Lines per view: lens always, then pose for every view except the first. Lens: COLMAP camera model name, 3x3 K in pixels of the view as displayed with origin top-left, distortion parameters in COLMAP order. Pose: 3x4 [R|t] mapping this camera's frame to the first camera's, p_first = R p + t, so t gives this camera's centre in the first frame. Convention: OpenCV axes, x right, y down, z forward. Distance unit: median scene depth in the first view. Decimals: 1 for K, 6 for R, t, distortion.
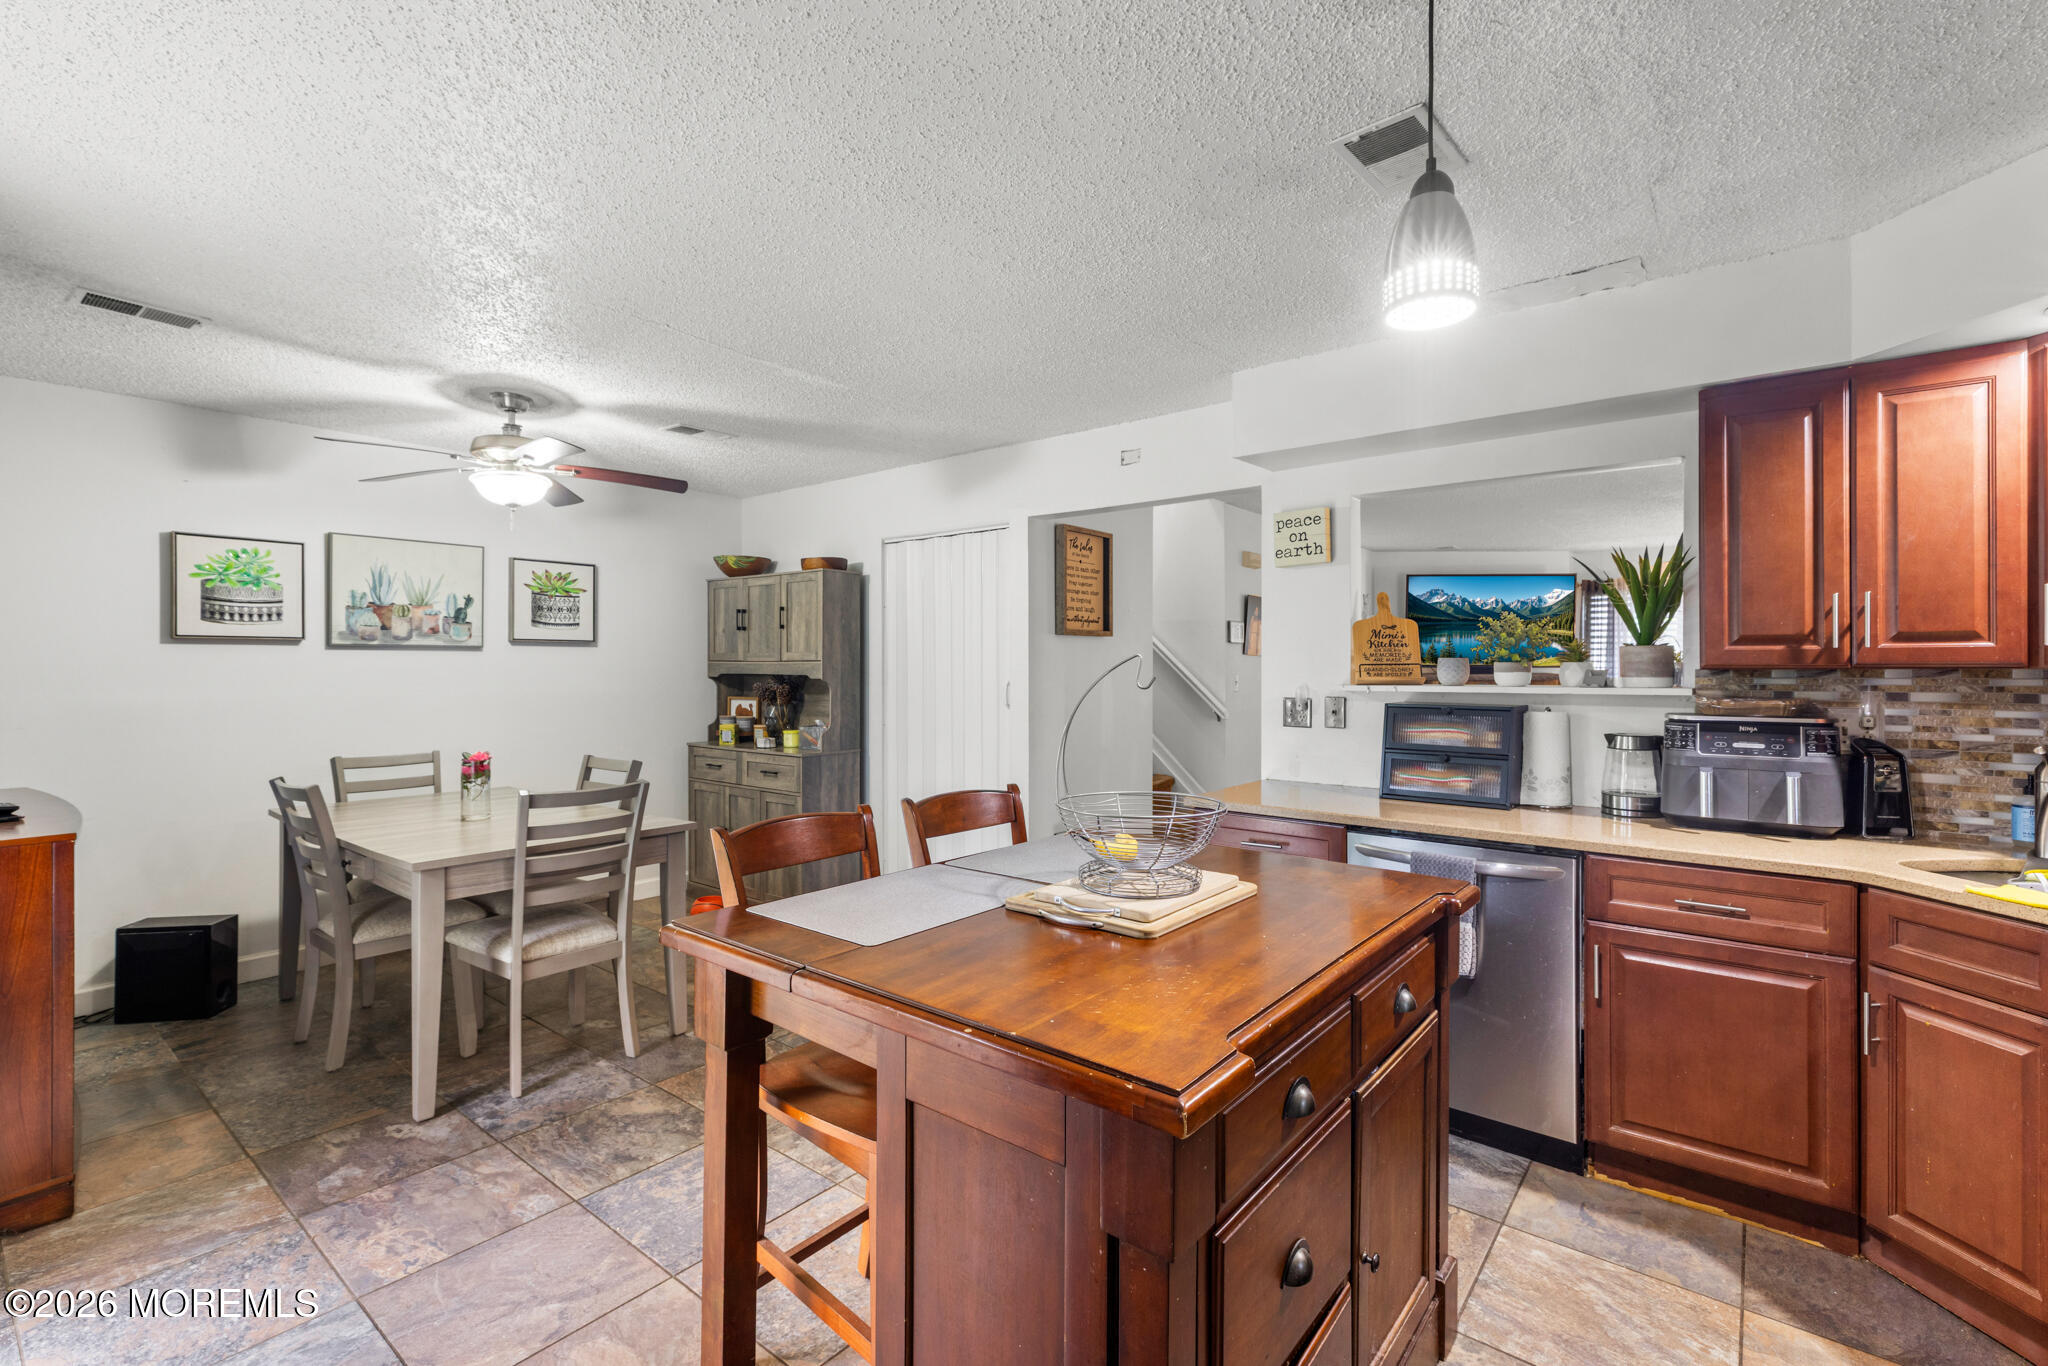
lens RADIAL K [[903.4, 0, 1024.7], [0, 903.4, 664.0], [0, 0, 1]] dist [0.001626, 0.000331]
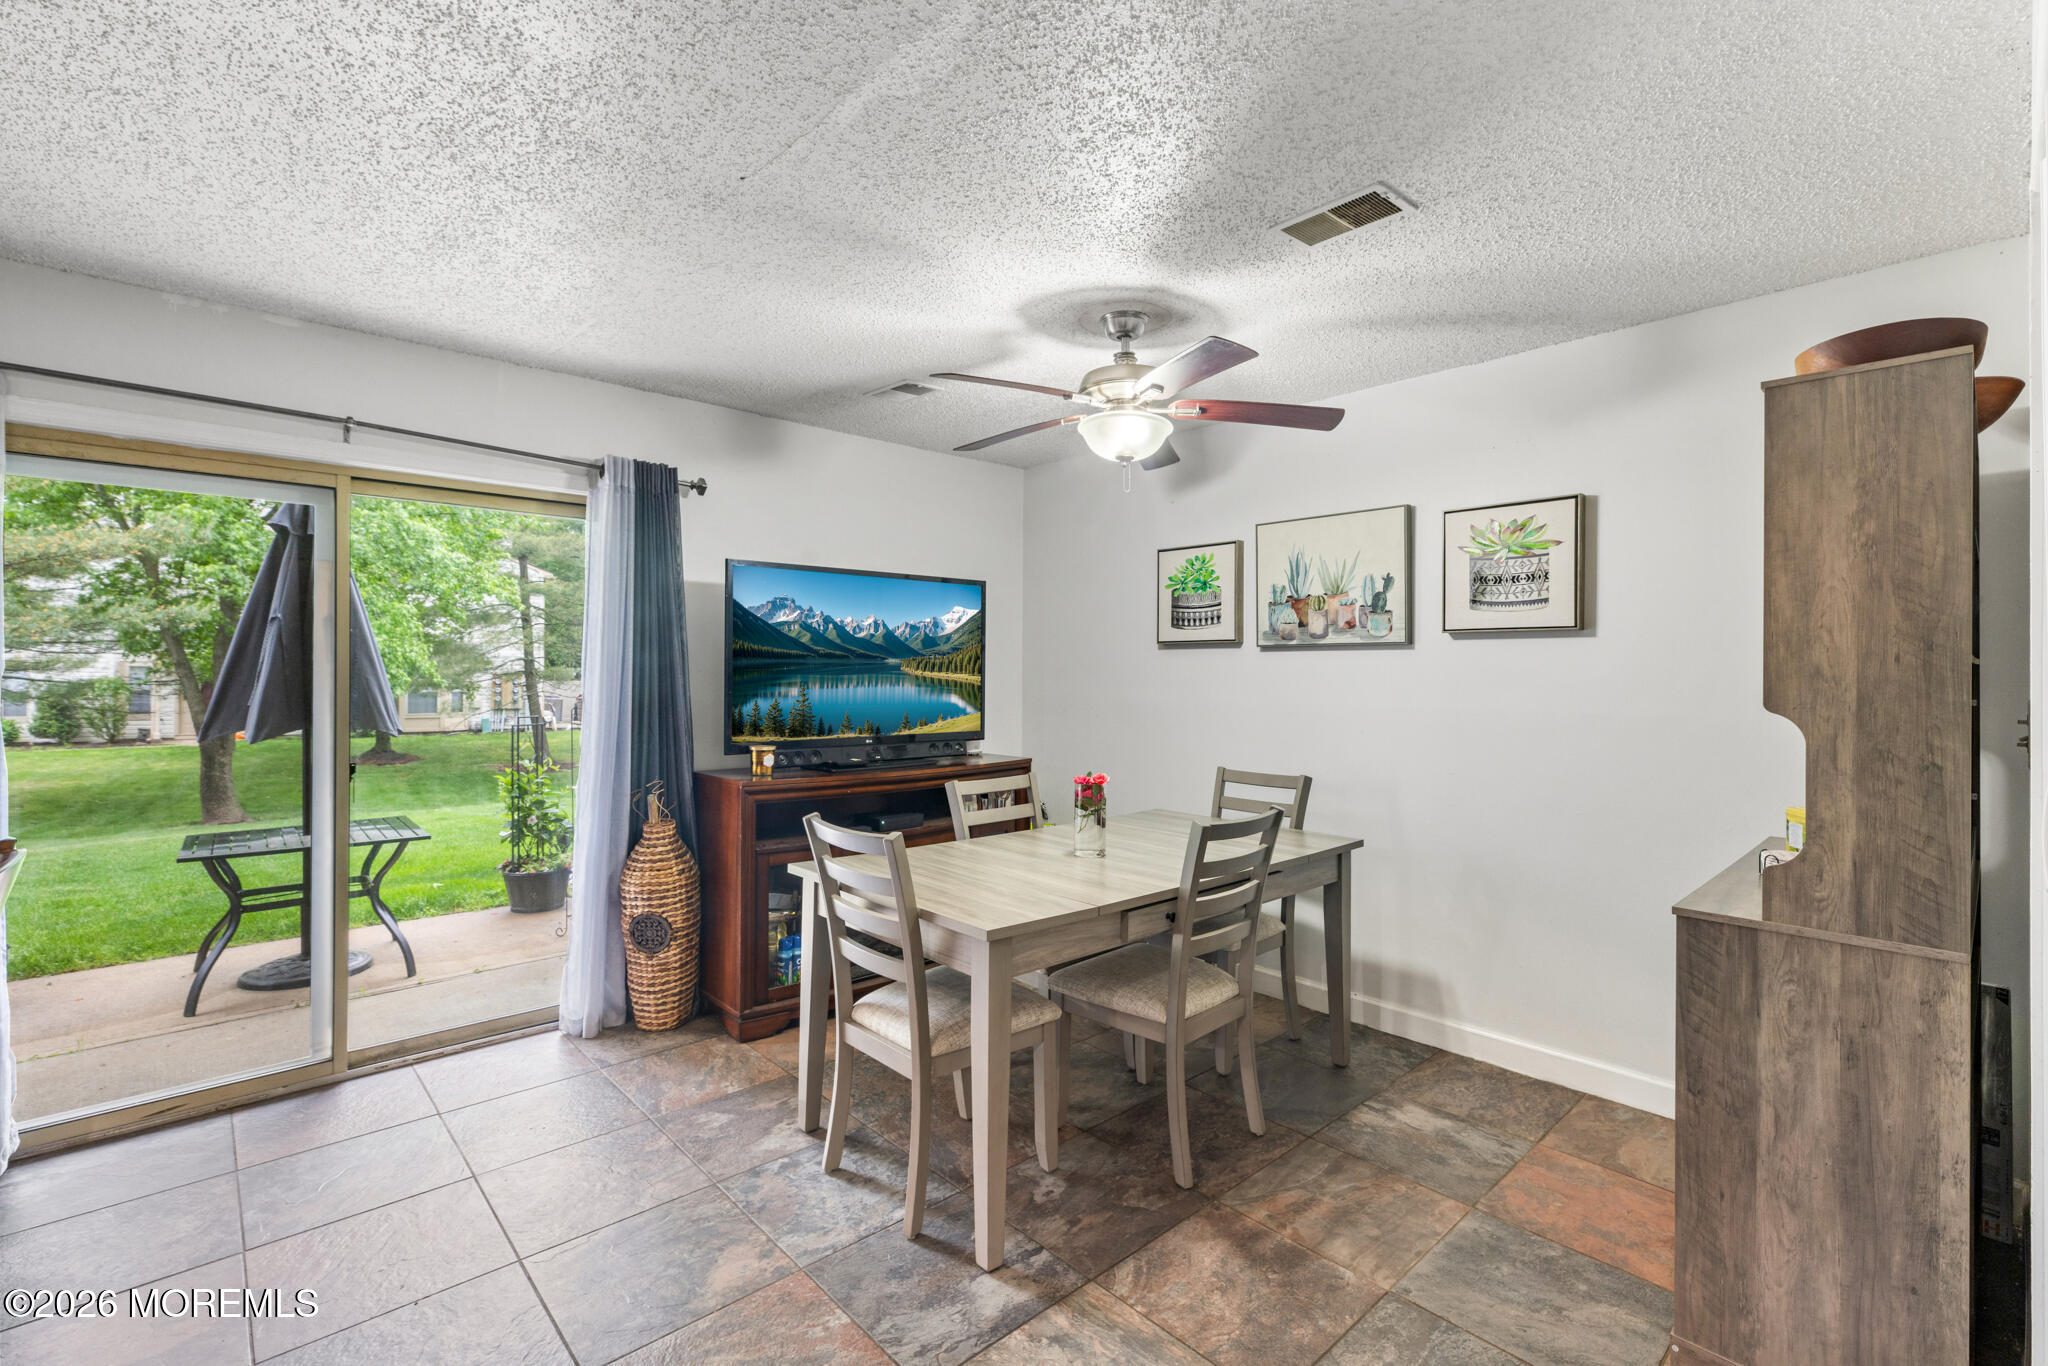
lens RADIAL K [[908.9, 0, 1026.7], [0, 908.9, 668.3], [0, 0, 1]] dist [0.001886, 0.000280]
pose [[-0.143825, -0.002624, -0.989600, 0.179974], [-0.000615, 0.999997, -0.002562, 0.003532], [0.989603, 0.000240, -0.143826, 0.888232]]
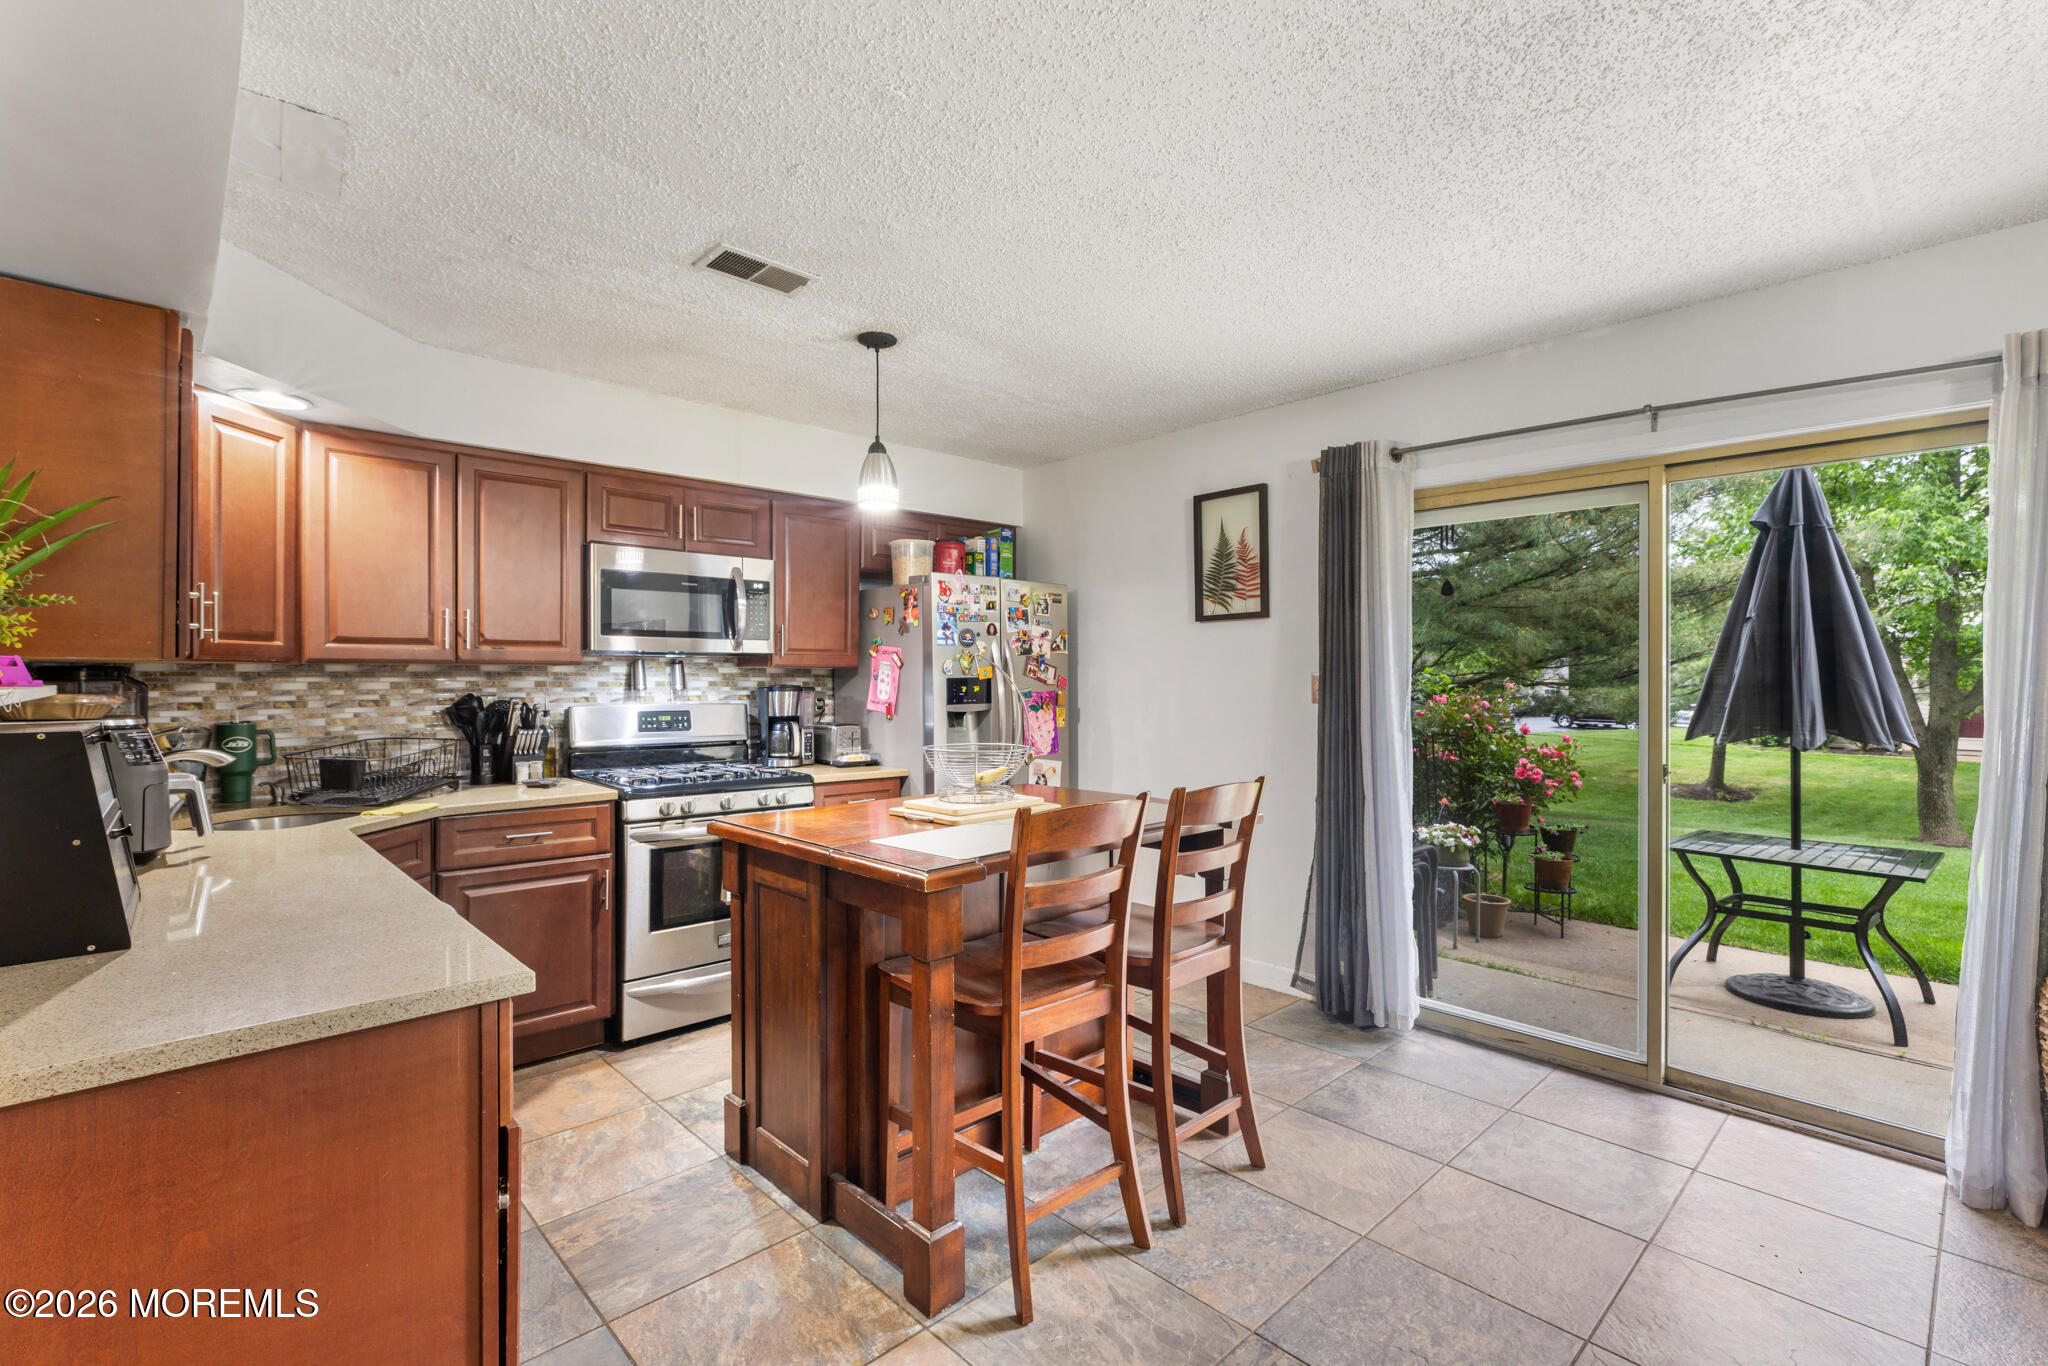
lens RADIAL K [[915.5, 0, 1026.4], [0, 915.5, 675.0], [0, 0, 1]] dist [0.001537, 0.000292]
pose [[-0.991079, -0.000420, 0.133274, -0.065835], [-0.001296, 0.999978, -0.006489, 0.014713], [-0.133268, -0.006604, -0.991058, 1.006238]]
